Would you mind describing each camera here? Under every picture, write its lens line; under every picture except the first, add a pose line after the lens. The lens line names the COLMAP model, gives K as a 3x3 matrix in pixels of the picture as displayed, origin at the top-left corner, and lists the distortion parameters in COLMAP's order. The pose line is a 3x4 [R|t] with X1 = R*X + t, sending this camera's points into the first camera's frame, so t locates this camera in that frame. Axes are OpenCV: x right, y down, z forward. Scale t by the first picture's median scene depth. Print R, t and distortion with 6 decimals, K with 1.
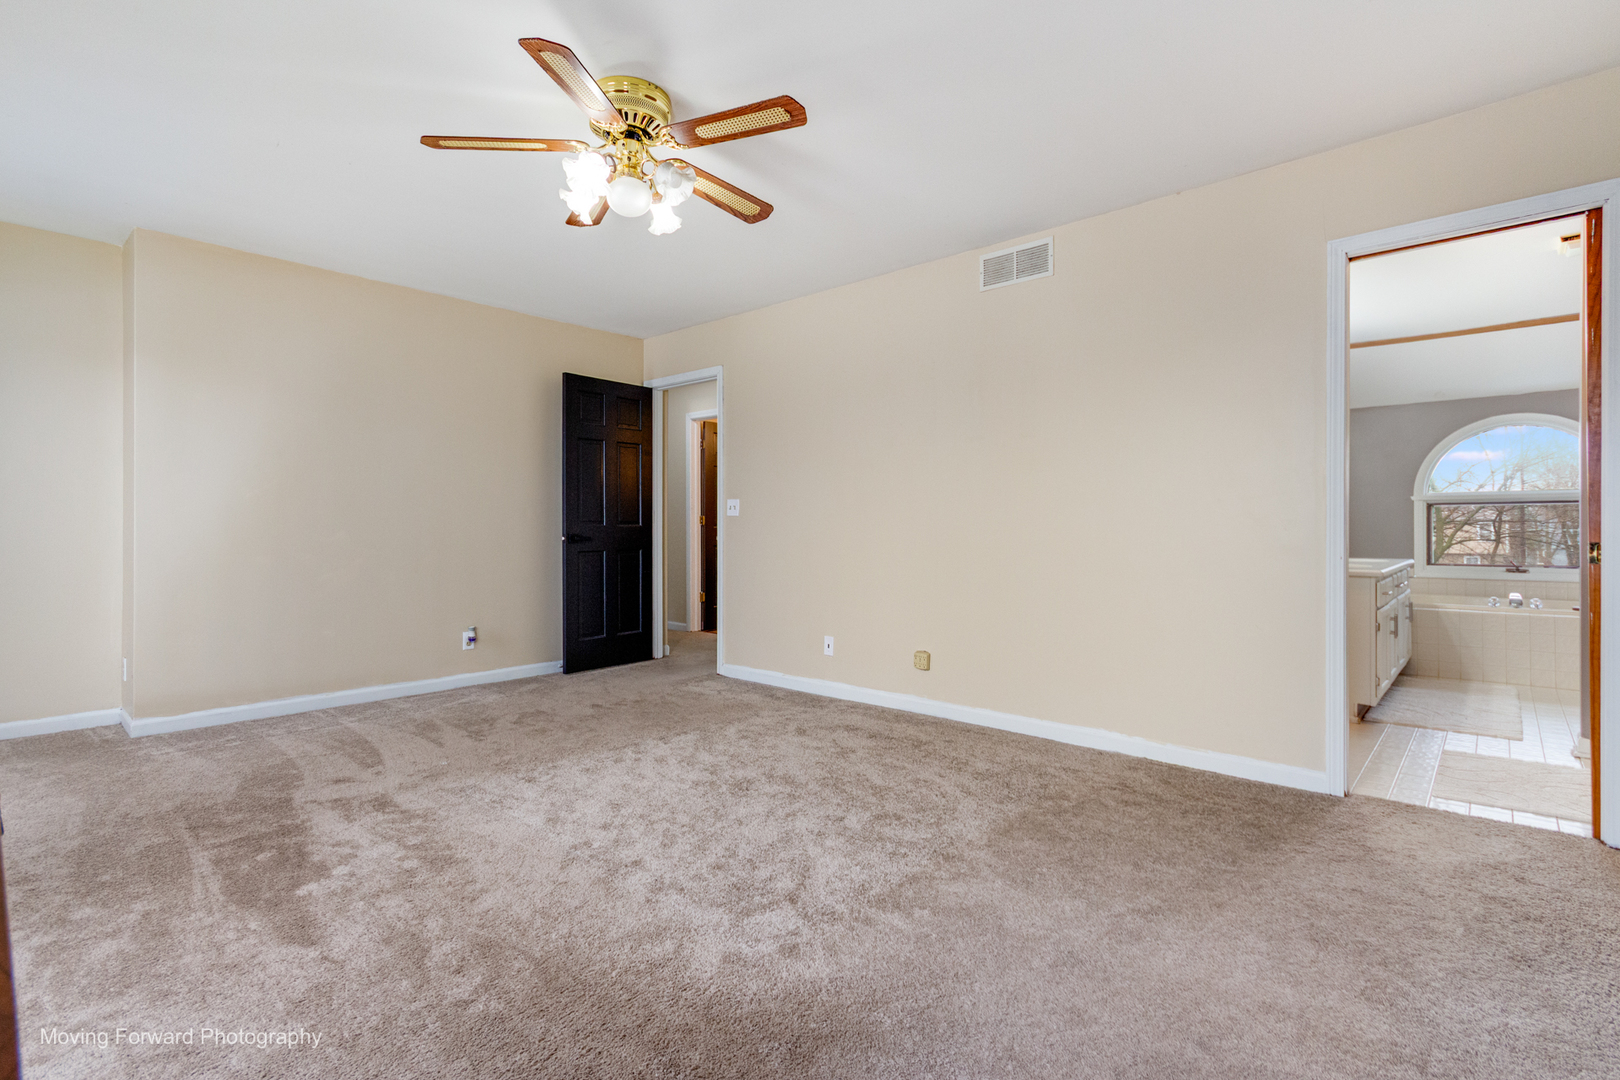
lens RADIAL K [[756.6, 0, 807.0], [0, 756.6, 532.0], [0, 0, 1]] dist [0.004804, 0.000247]
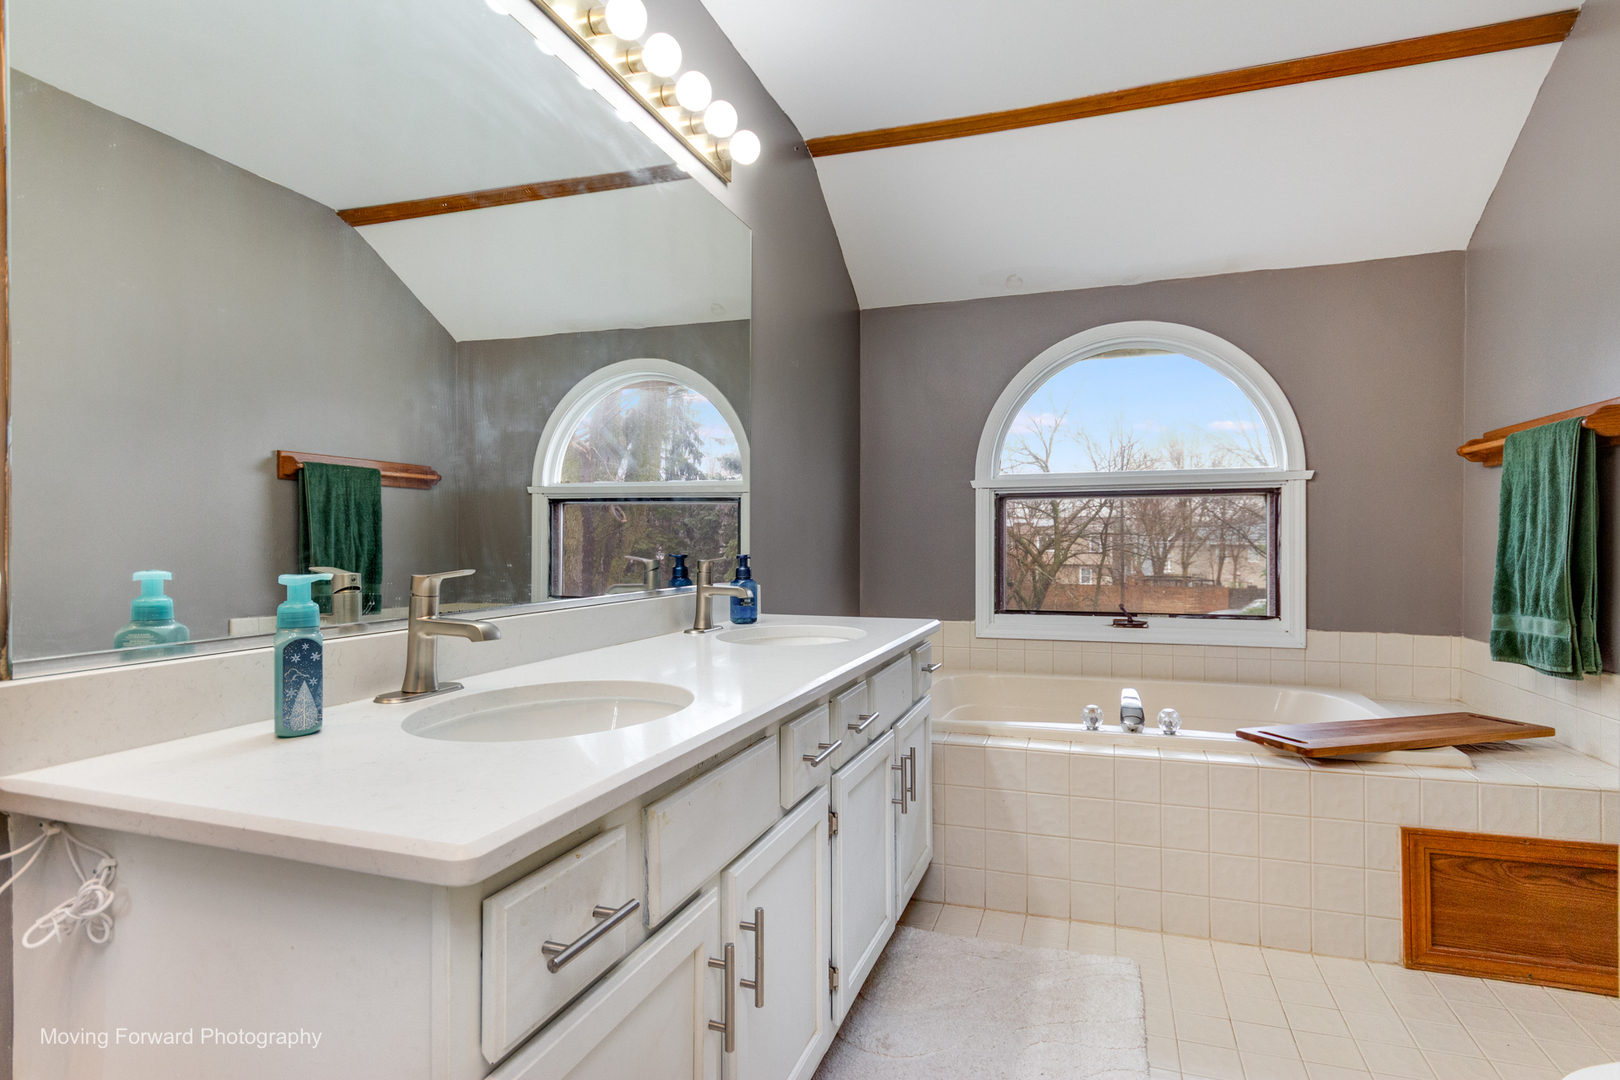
lens RADIAL K [[832.0, 0, 812.1], [0, 832.0, 546.4], [0, 0, 1]] dist [-0.002950, -0.000097]
pose [[0.921169, -0.001458, 0.389160, 0.133546], [0.000481, 0.999996, 0.002608, -0.001033], [-0.389163, -0.002215, 0.921166, 0.145889]]
